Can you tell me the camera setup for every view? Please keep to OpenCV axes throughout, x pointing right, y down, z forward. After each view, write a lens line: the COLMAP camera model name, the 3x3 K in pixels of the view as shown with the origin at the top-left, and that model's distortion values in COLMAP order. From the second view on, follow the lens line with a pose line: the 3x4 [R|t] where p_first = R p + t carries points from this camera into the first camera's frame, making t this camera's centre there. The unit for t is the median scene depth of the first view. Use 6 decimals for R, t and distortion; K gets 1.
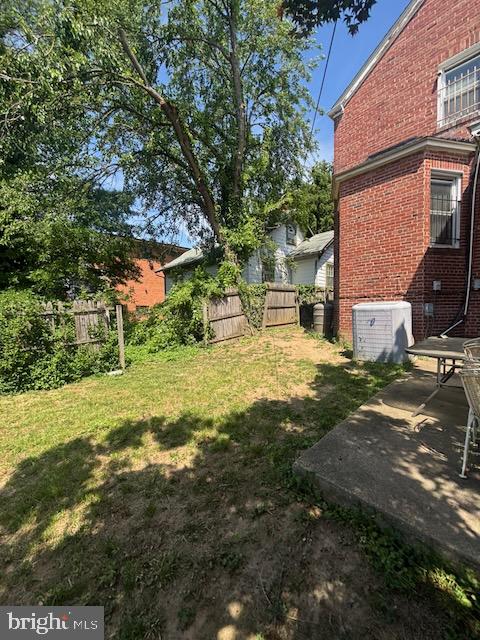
lens RADIAL K [[257.4, 0, 240.8], [0, 257.4, 319.5], [0, 0, 1]] dist [0.001931, -0.000839]
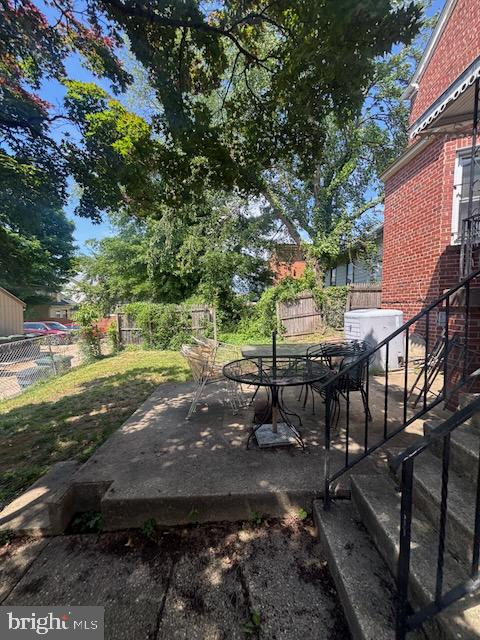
lens RADIAL K [[257.4, 0, 241.7], [0, 257.4, 319.9], [0, 0, 1]] dist [0.001931, -0.000839]
pose [[0.740849, 0.051002, -0.669732, 0.555368], [-0.034203, 0.998684, 0.038218, -0.032017], [0.670800, -0.005407, 0.741618, -0.058427]]
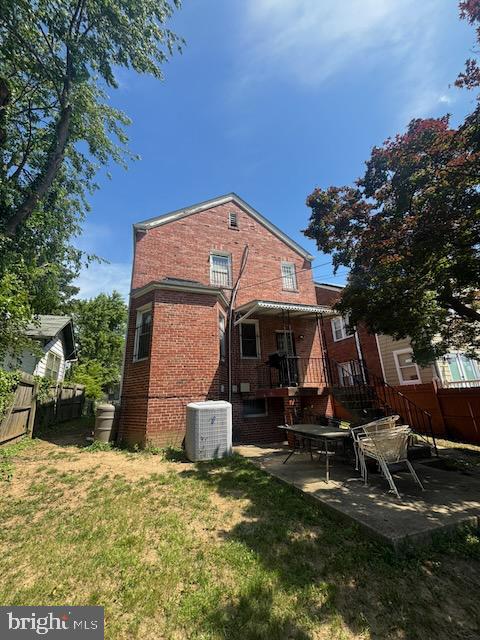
lens RADIAL K [[257.4, 0, 240.4], [0, 257.4, 320.4], [0, 0, 1]] dist [0.001931, -0.000839]
pose [[0.373547, 0.274788, 0.885976, -0.358006], [0.064503, 0.945109, -0.320325, -0.021717], [-0.925366, 0.176805, 0.335318, 0.269333]]
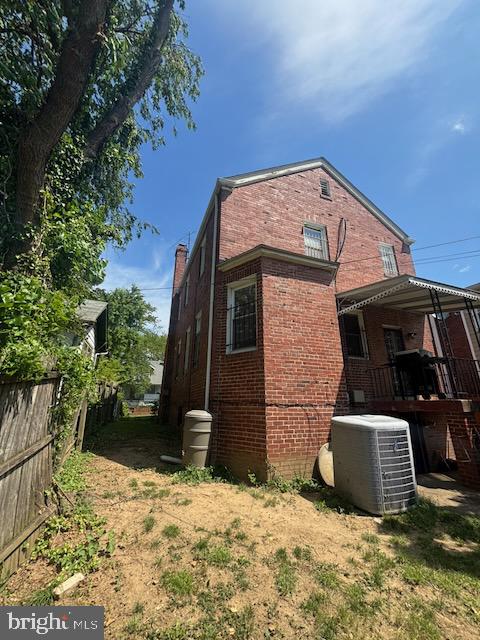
lens RADIAL K [[257.4, 0, 240.4], [0, 257.4, 319.7], [0, 0, 1]] dist [0.001931, -0.000839]
pose [[0.372168, 0.310822, 0.874574, -0.246745], [0.016699, 0.939867, -0.341133, -0.054927], [-0.928015, 0.141564, 0.344598, 0.688837]]
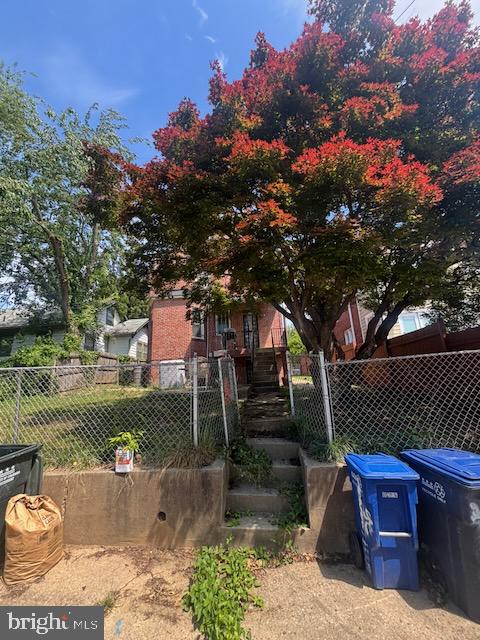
lens RADIAL K [[257.4, 0, 239.8], [0, 257.4, 322.6], [0, 0, 1]] dist [0.001931, -0.000839]
pose [[0.737516, 0.134672, 0.661766, -0.329836], [0.066009, 0.960847, -0.269100, 0.158000], [-0.672096, 0.242148, 0.699751, -0.619213]]
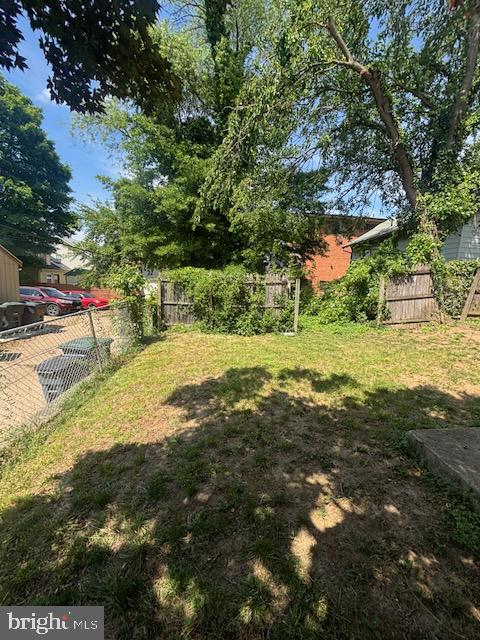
lens RADIAL K [[257.4, 0, 239.9], [0, 257.4, 318.2], [0, 0, 1]] dist [0.001931, -0.000839]
pose [[0.766077, 0.144576, -0.626278, 0.067292], [-0.088534, 0.988822, 0.119973, 0.003297], [0.636623, -0.036461, 0.770313, -0.067866]]
